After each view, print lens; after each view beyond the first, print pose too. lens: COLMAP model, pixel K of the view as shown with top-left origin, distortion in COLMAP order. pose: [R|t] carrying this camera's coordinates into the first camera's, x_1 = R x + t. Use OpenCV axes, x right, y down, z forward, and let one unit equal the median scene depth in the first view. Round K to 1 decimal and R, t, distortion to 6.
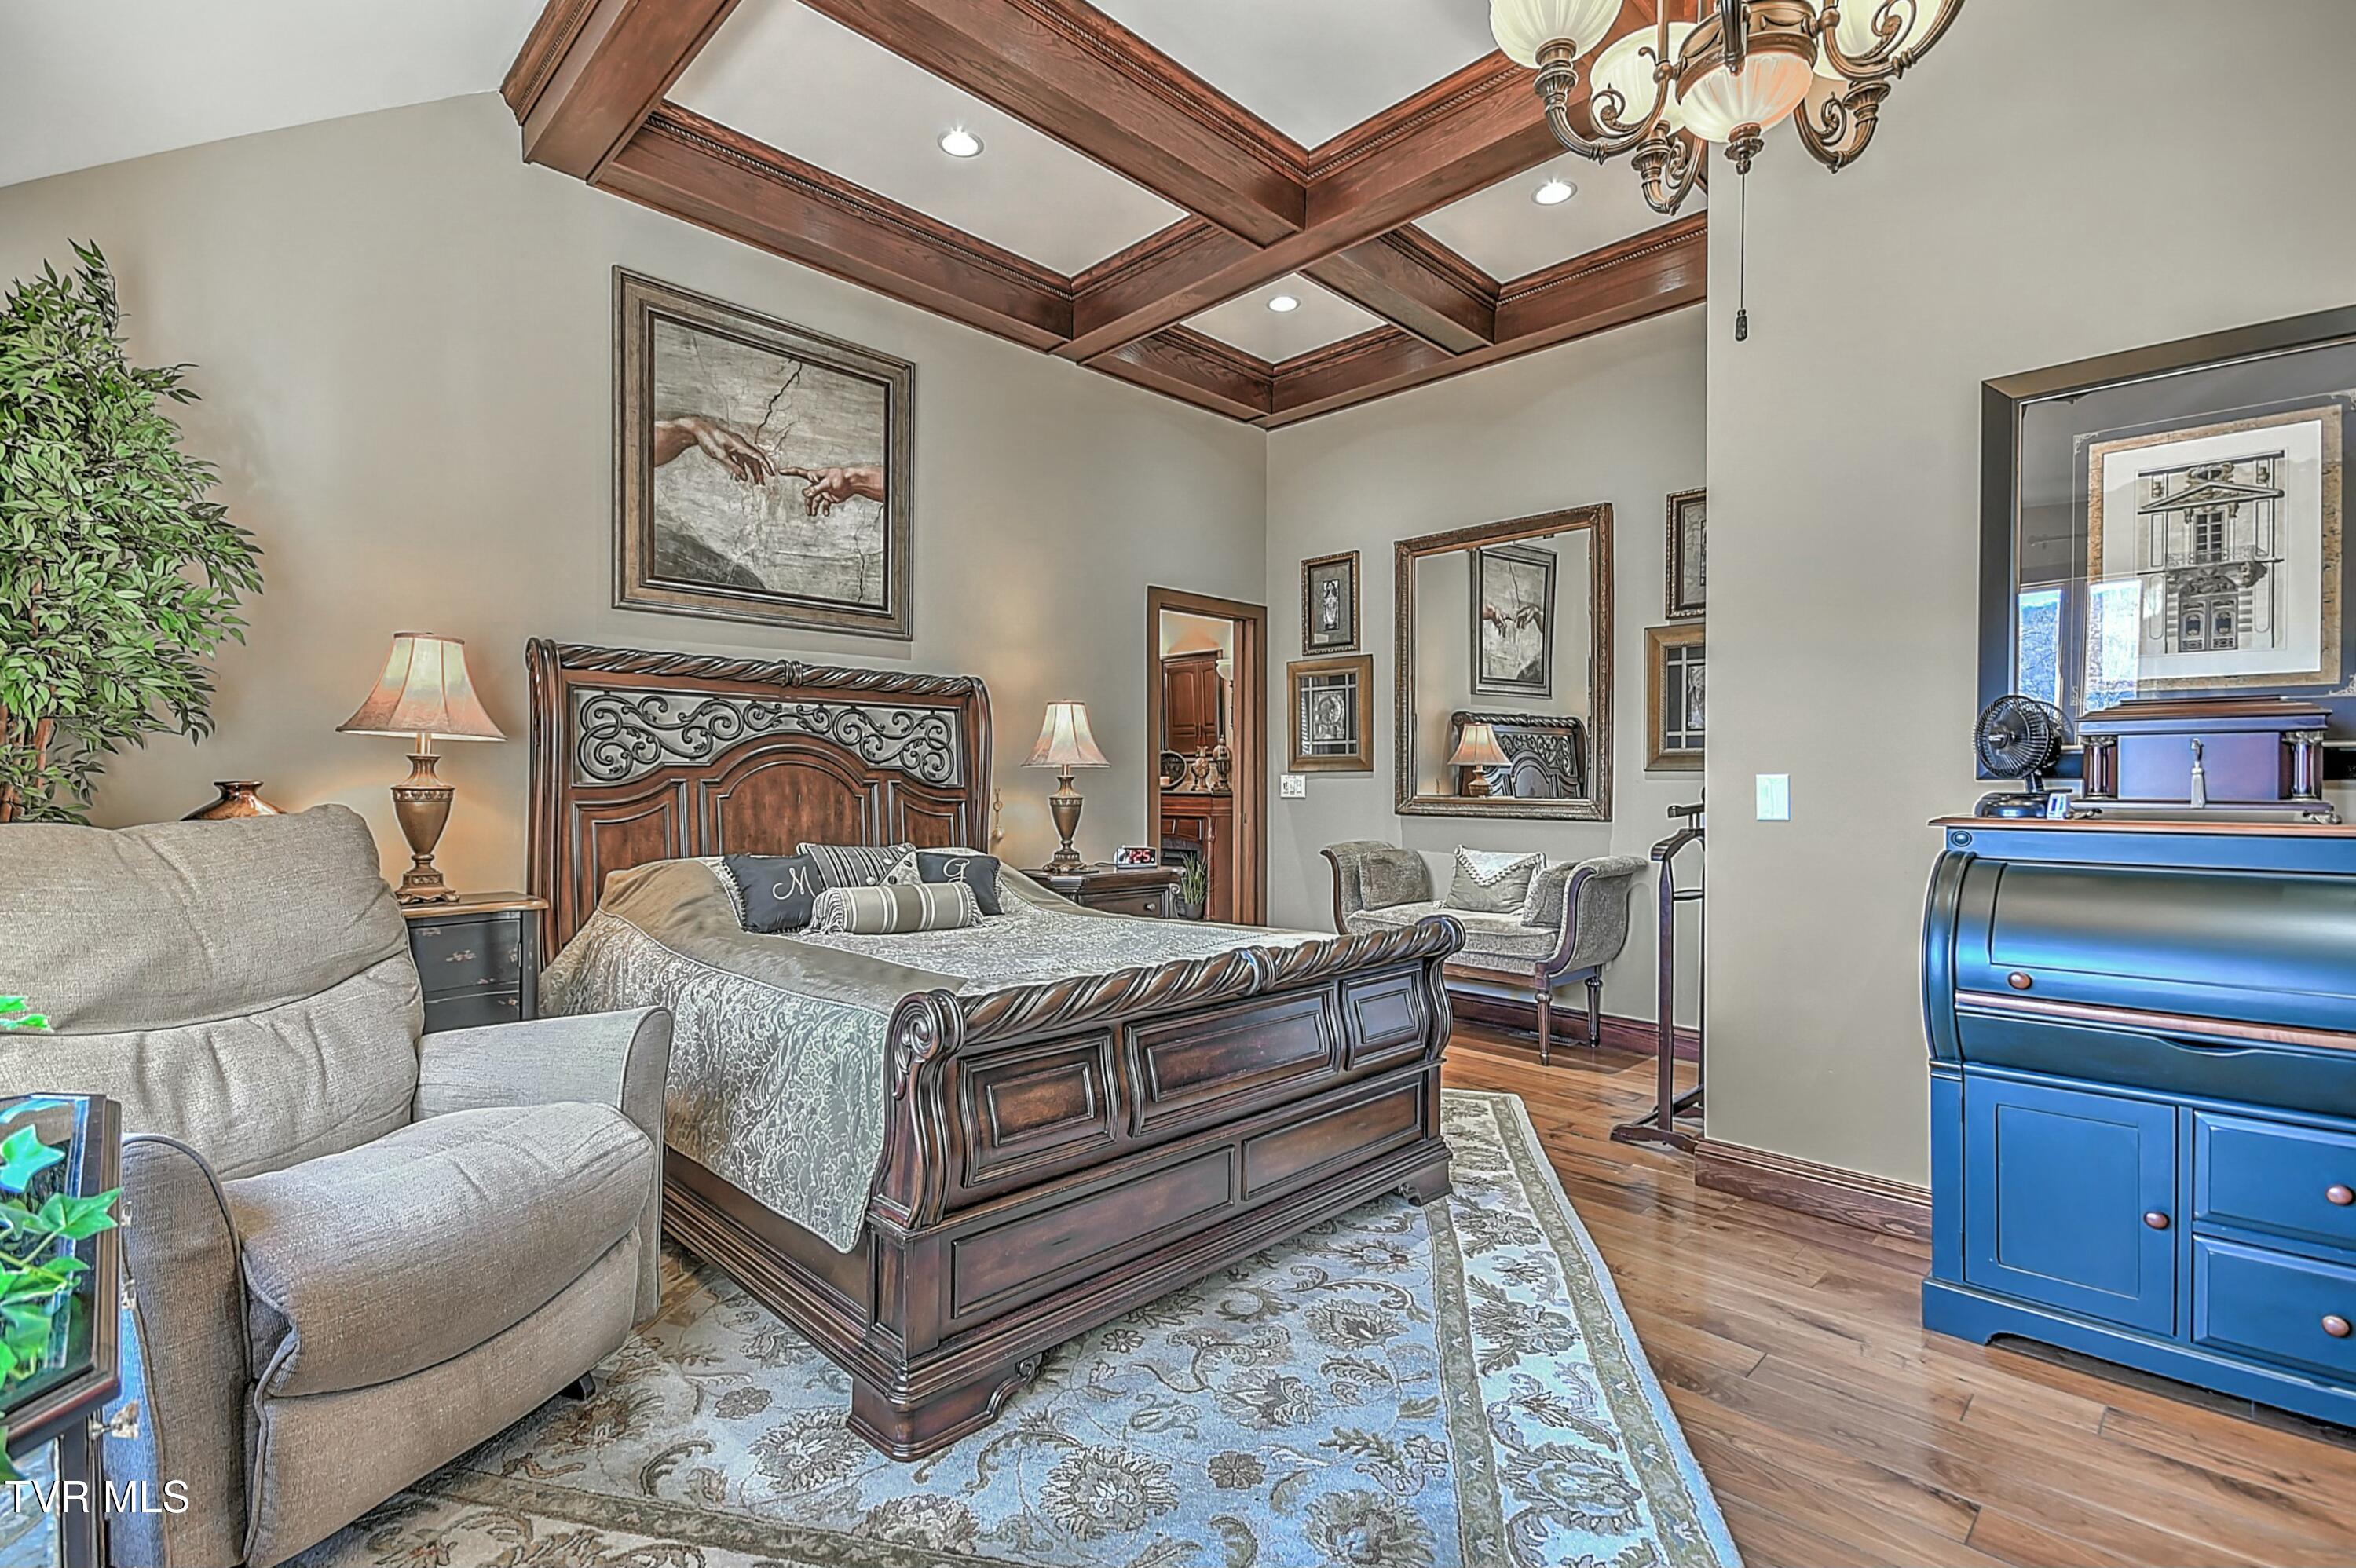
lens RADIAL K [[1072.9, 0, 1174.5], [0, 1072.9, 785.2], [0, 0, 1]] dist [0.015264, -0.002996]
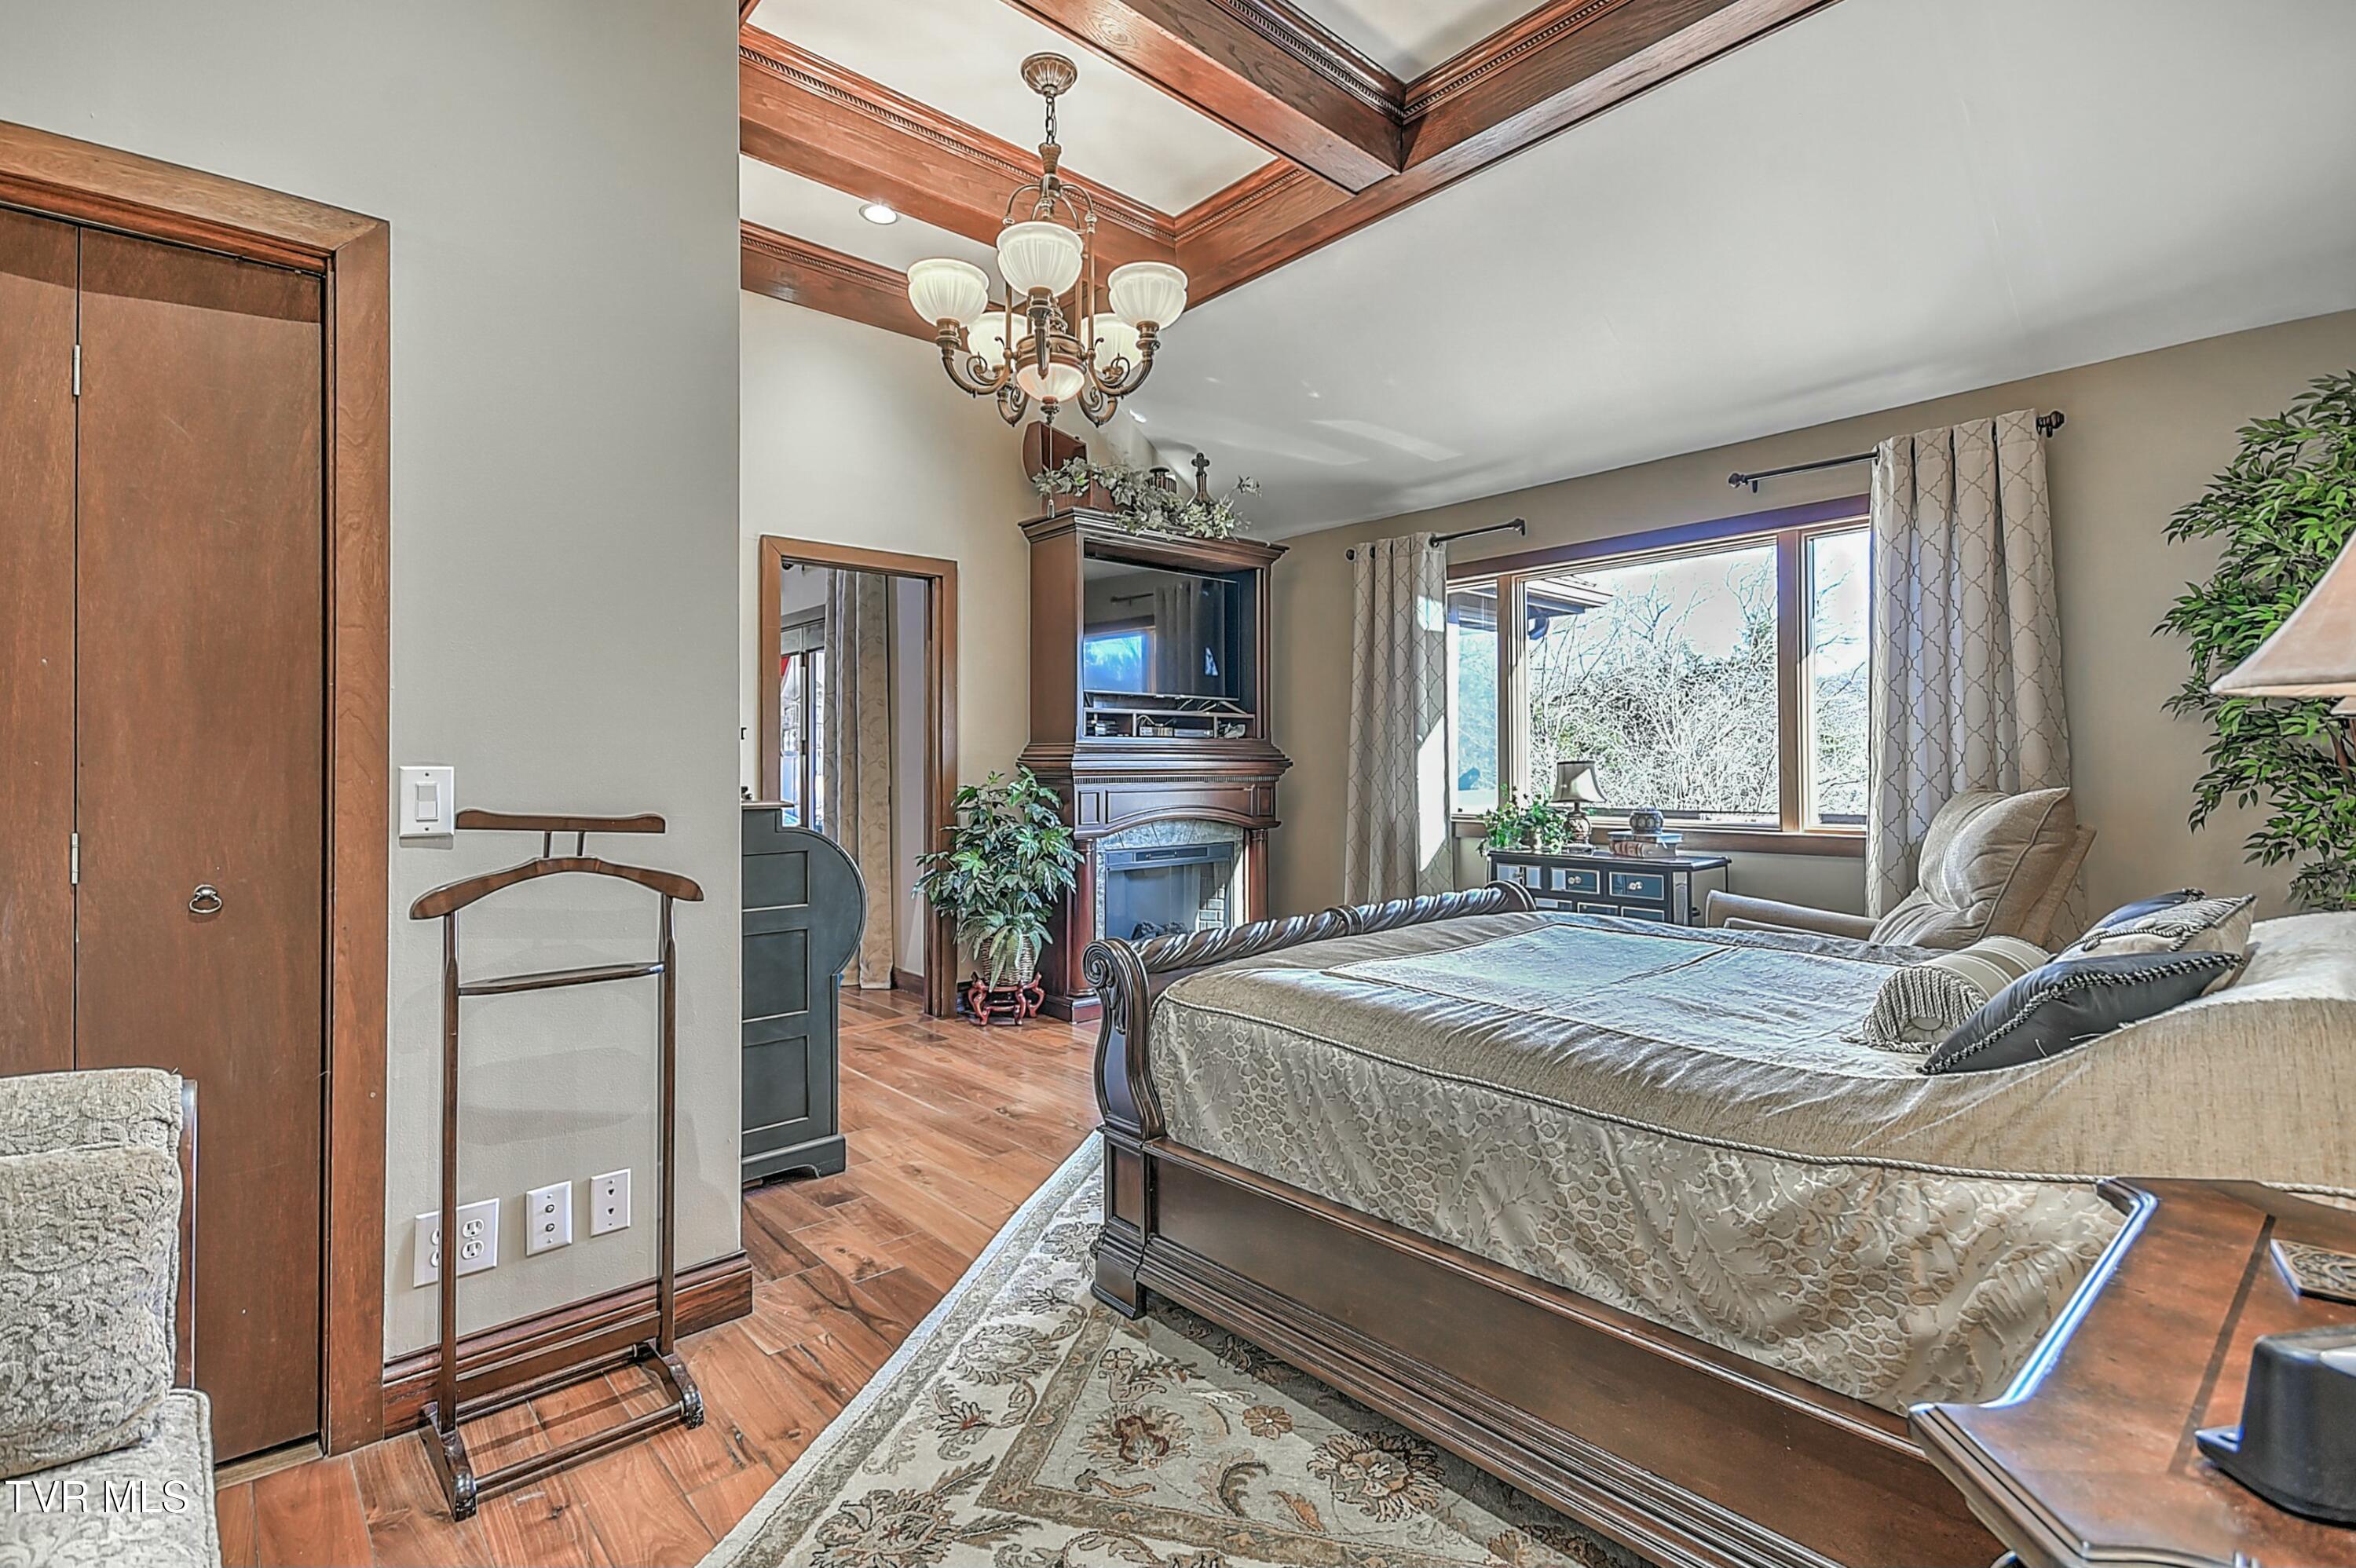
lens RADIAL K [[1072.9, 0, 1167.5], [0, 1072.9, 765.7], [0, 0, 1]] dist [0.015264, -0.002996]
pose [[-0.998165, 0.000123, 0.060551, 0.120423], [0.000227, 0.999999, 0.001698, -0.008717], [-0.060551, 0.001709, -0.998164, 1.393926]]
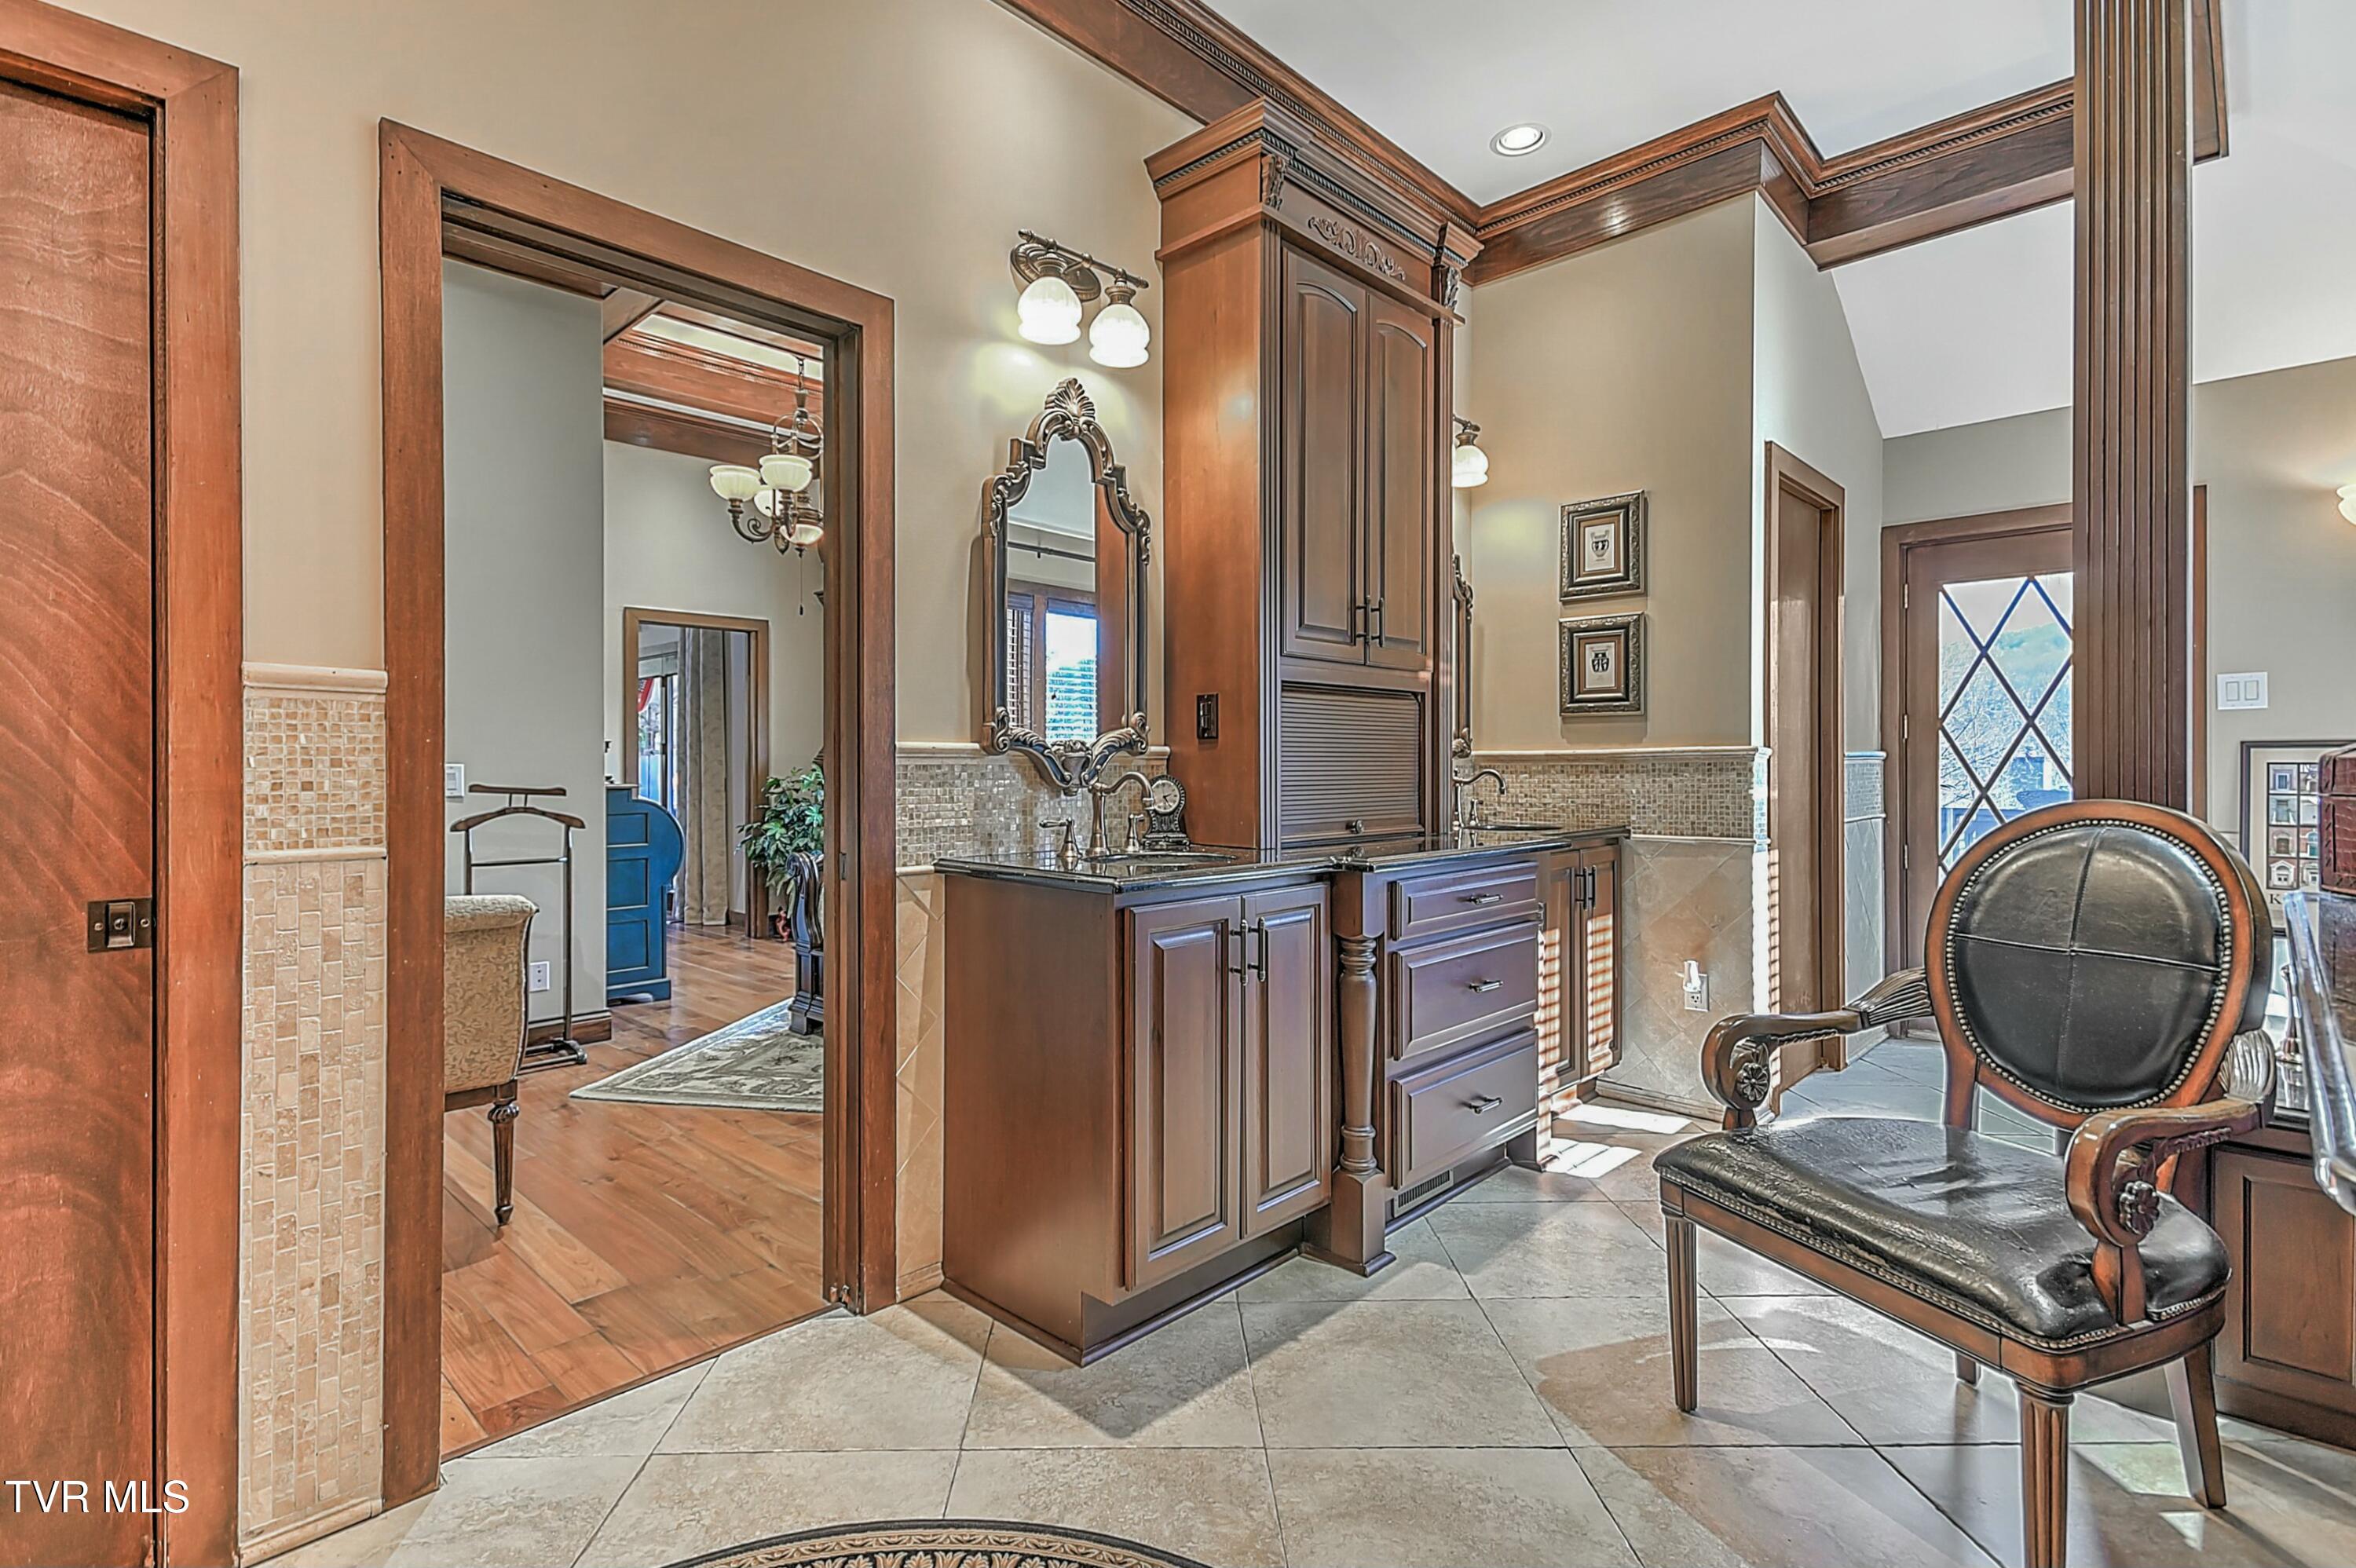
lens RADIAL K [[1099.3, 0, 1165.0], [0, 1099.3, 769.7], [0, 0, 1]] dist [0.021527, -0.005088]
pose [[-0.999832, -0.001101, -0.018287, -0.201305], [-0.001250, 0.999966, 0.008098, -0.011854], [0.018278, 0.008119, -0.999800, 2.040858]]
